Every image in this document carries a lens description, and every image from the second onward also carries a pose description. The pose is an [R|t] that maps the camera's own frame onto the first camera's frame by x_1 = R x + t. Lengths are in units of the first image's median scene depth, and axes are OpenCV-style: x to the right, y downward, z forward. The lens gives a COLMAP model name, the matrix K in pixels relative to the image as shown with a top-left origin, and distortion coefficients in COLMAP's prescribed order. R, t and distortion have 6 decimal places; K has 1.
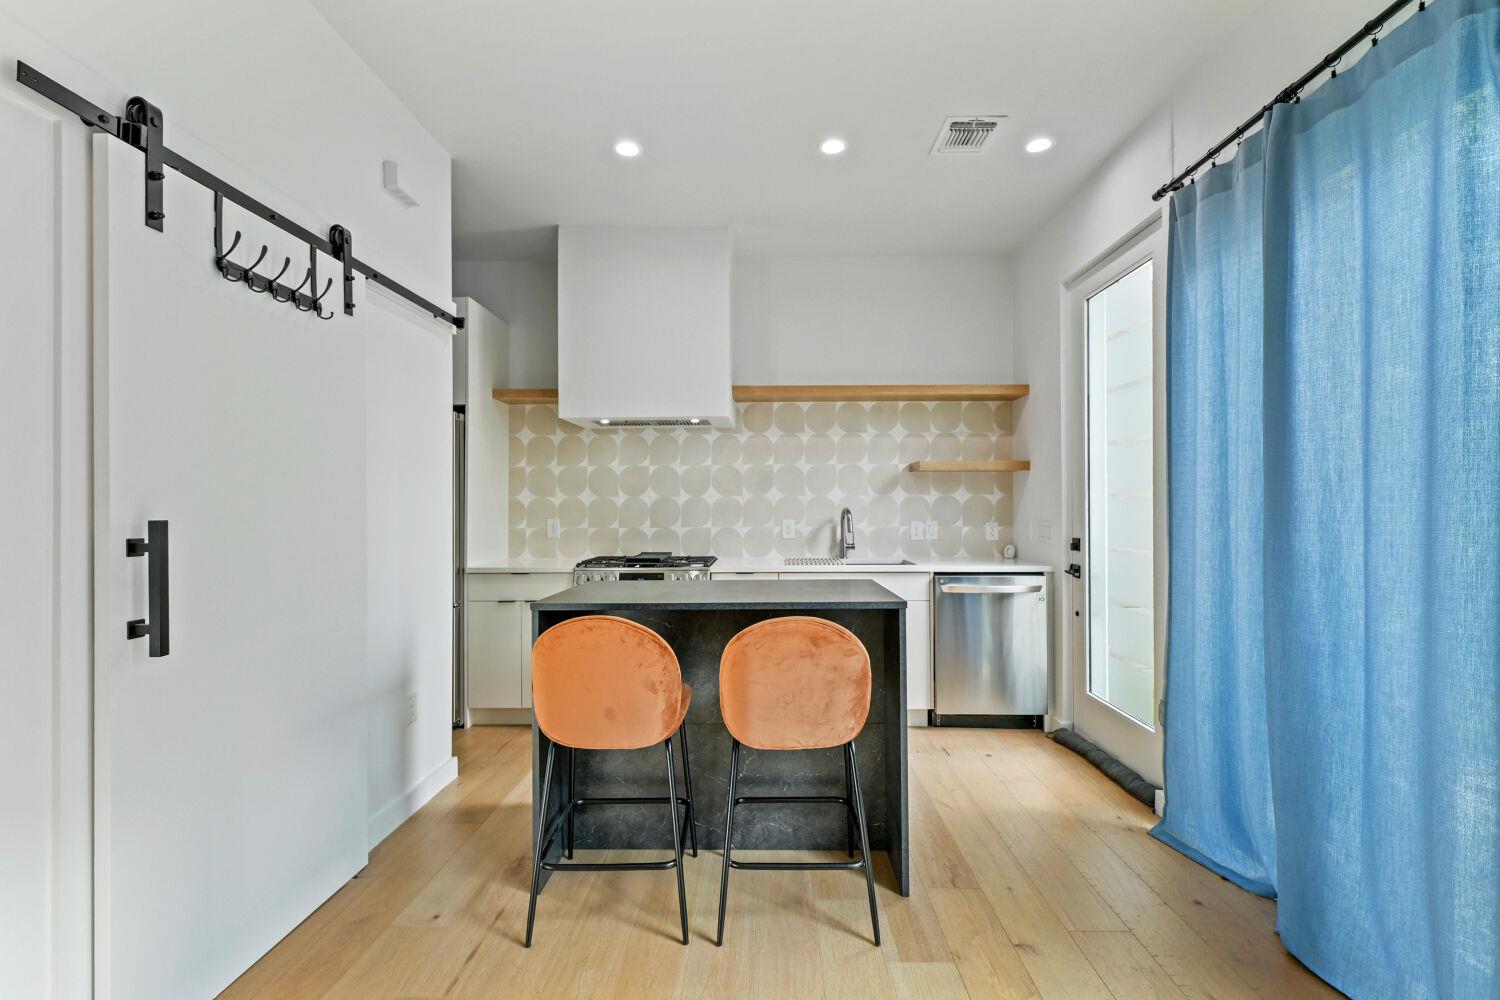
lens RADIAL K [[685.6, 0, 746.7], [0, 685.6, 502.8], [0, 0, 1]] dist [-0.000331, 0.000232]
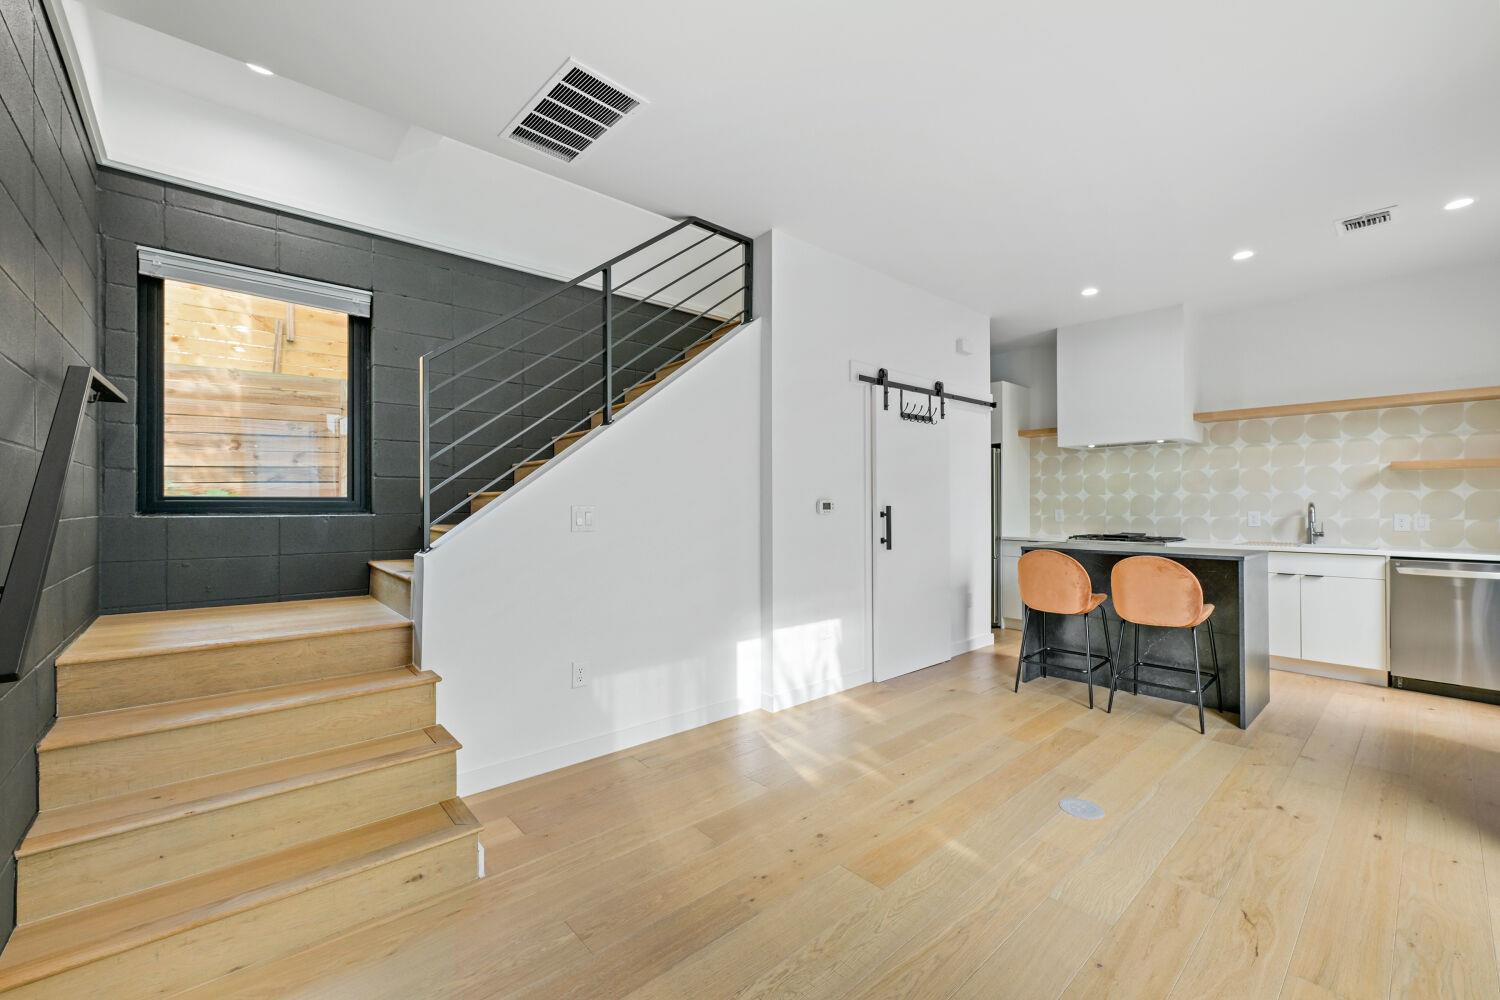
lens RADIAL K [[604.5, 0, 749.4], [0, 604.5, 501.4], [0, 0, 1]] dist [0.001674, 0.000408]
pose [[0.683263, -0.001276, -0.730171, 0.247960], [0.004277, 0.999988, 0.002255, -0.001042], [0.730160, -0.004664, 0.683261, -0.465822]]
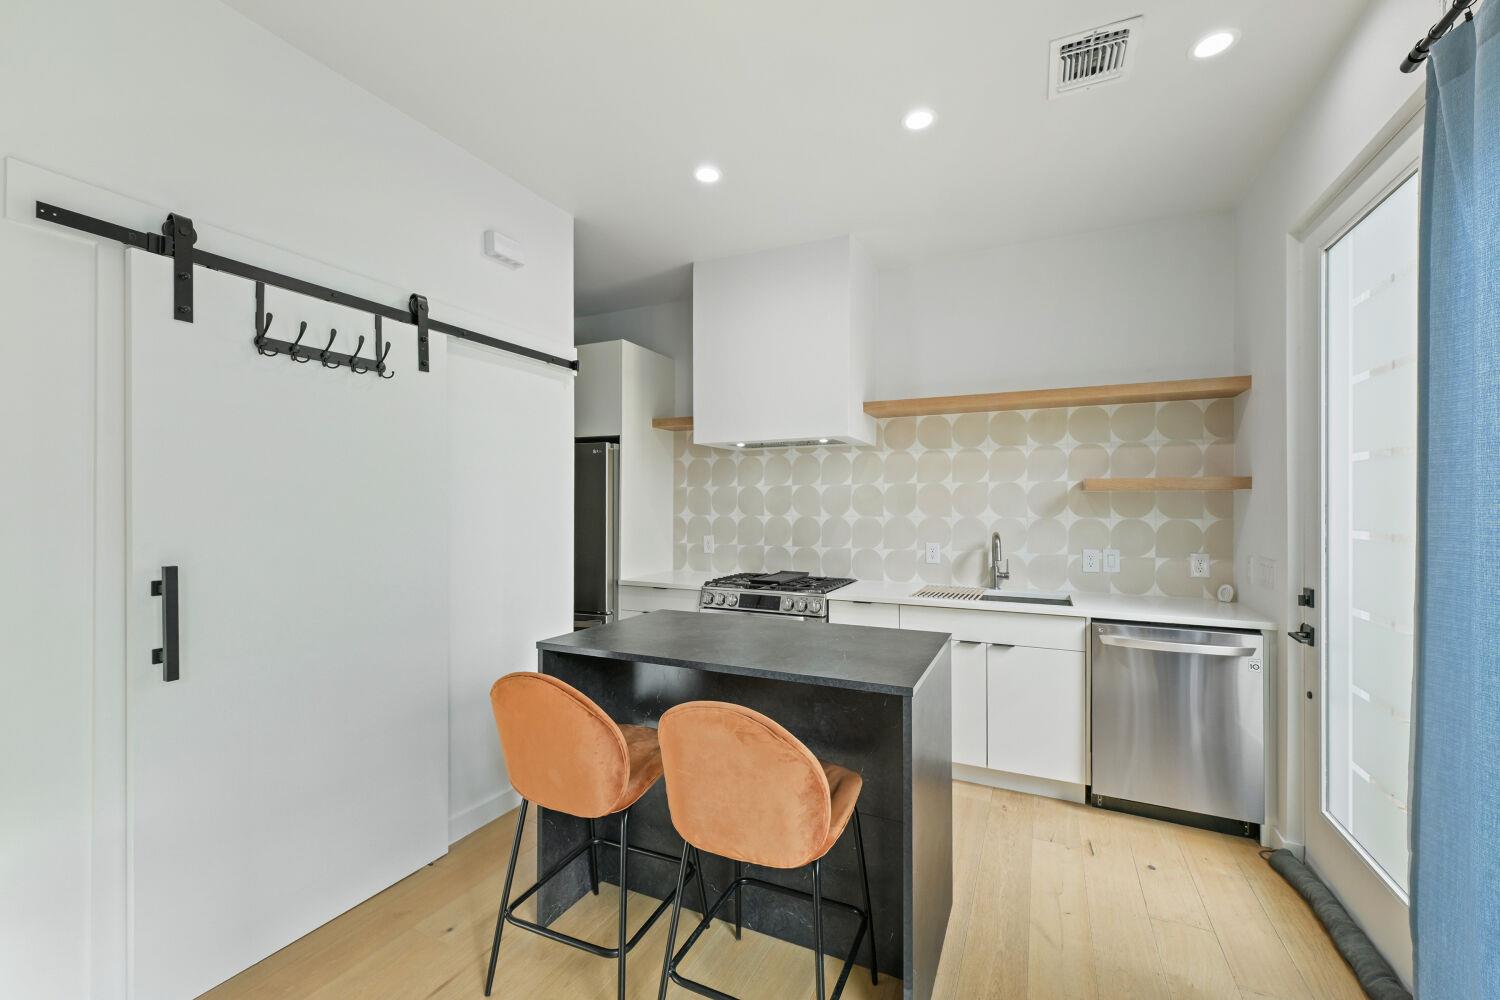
lens RADIAL K [[607.1, 0, 749.2], [0, 607.1, 504.2], [0, 0, 1]] dist [-0.000200, -0.000049]
pose [[0.913461, 0.003856, -0.406909, 0.171898], [-0.002223, 0.999987, 0.004485, -0.031327], [0.406921, -0.003192, 0.913458, 0.157798]]
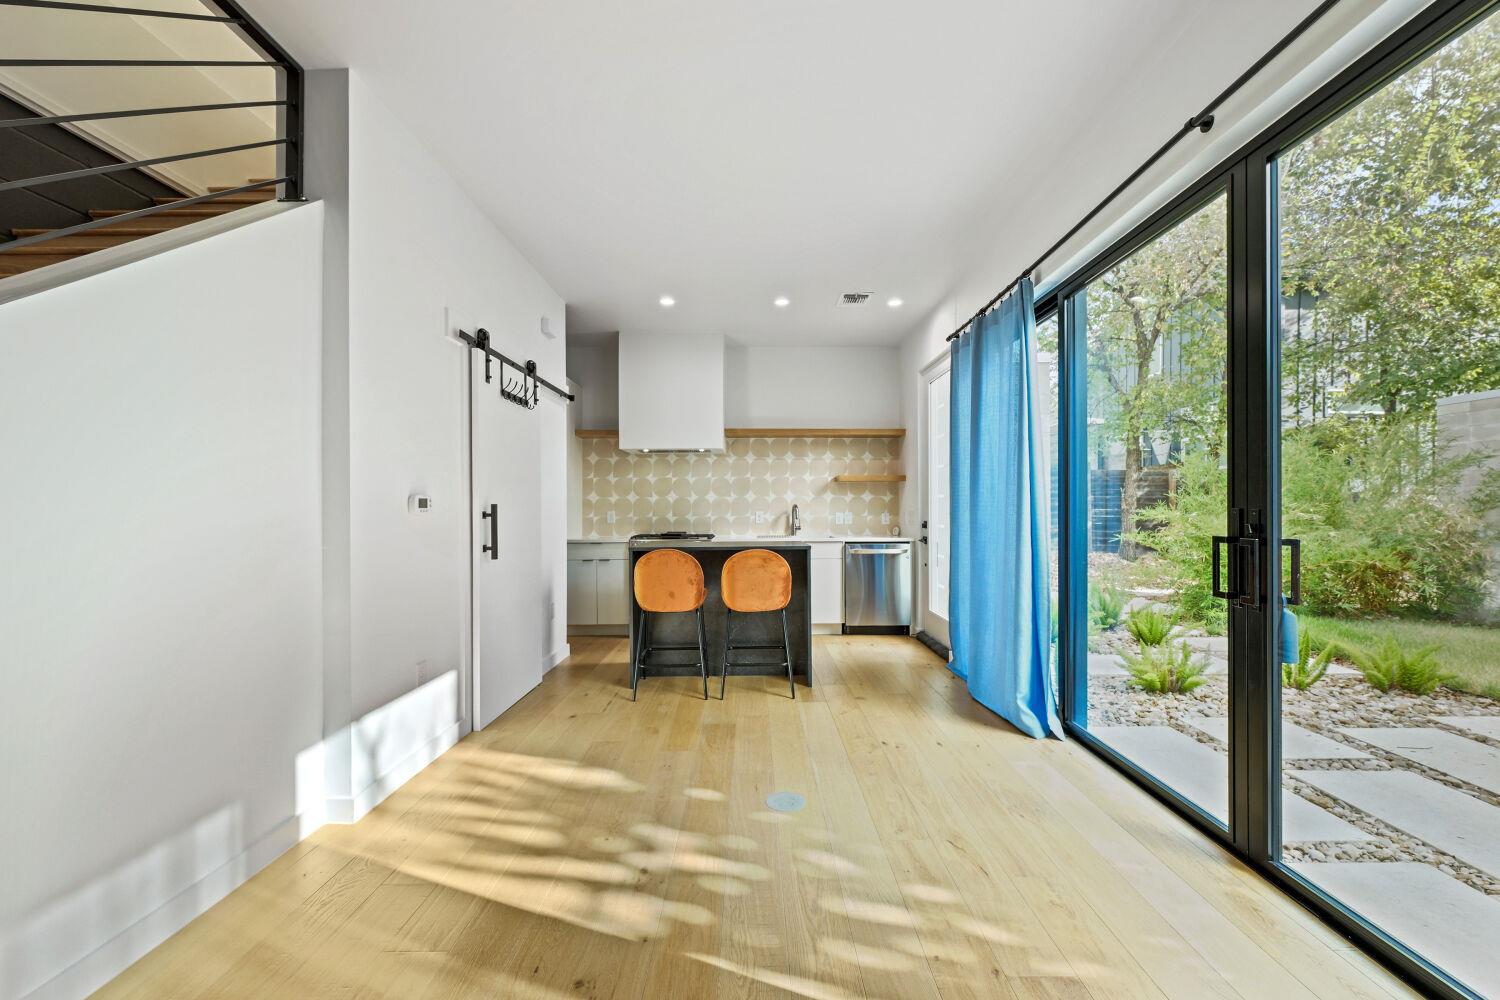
lens RADIAL K [[603.7, 0, 750.9], [0, 603.7, 510.5], [0, 0, 1]] dist [0.001571, 0.000163]
pose [[0.999513, 0.000465, 0.031201, -0.003144], [-0.000726, 0.999965, 0.008374, 0.010498], [-0.031197, -0.008393, 0.999478, -0.417698]]
